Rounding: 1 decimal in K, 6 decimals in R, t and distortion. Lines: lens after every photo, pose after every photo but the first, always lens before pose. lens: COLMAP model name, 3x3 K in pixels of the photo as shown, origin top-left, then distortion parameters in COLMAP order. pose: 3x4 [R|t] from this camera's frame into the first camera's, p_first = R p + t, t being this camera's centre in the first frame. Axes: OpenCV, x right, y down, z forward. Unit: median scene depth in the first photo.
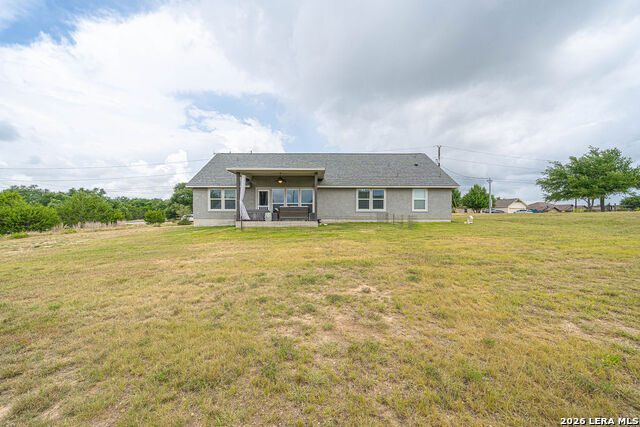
lens RADIAL K [[242.6, 0, 312.8], [0, 242.6, 216.7], [0, 0, 1]] dist [-0.000937, 0.000288]
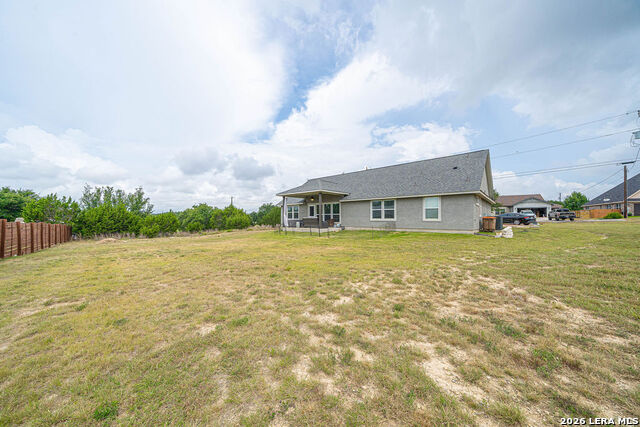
lens RADIAL K [[217.9, 0, 309.8], [0, 217.9, 221.7], [0, 0, 1]] dist [0.020376, 0.000051]
pose [[0.721627, 0.008094, -0.692235, 0.675621], [-0.004110, 0.999964, 0.007408, -0.023764], [0.692270, -0.002501, 0.721634, 0.067772]]
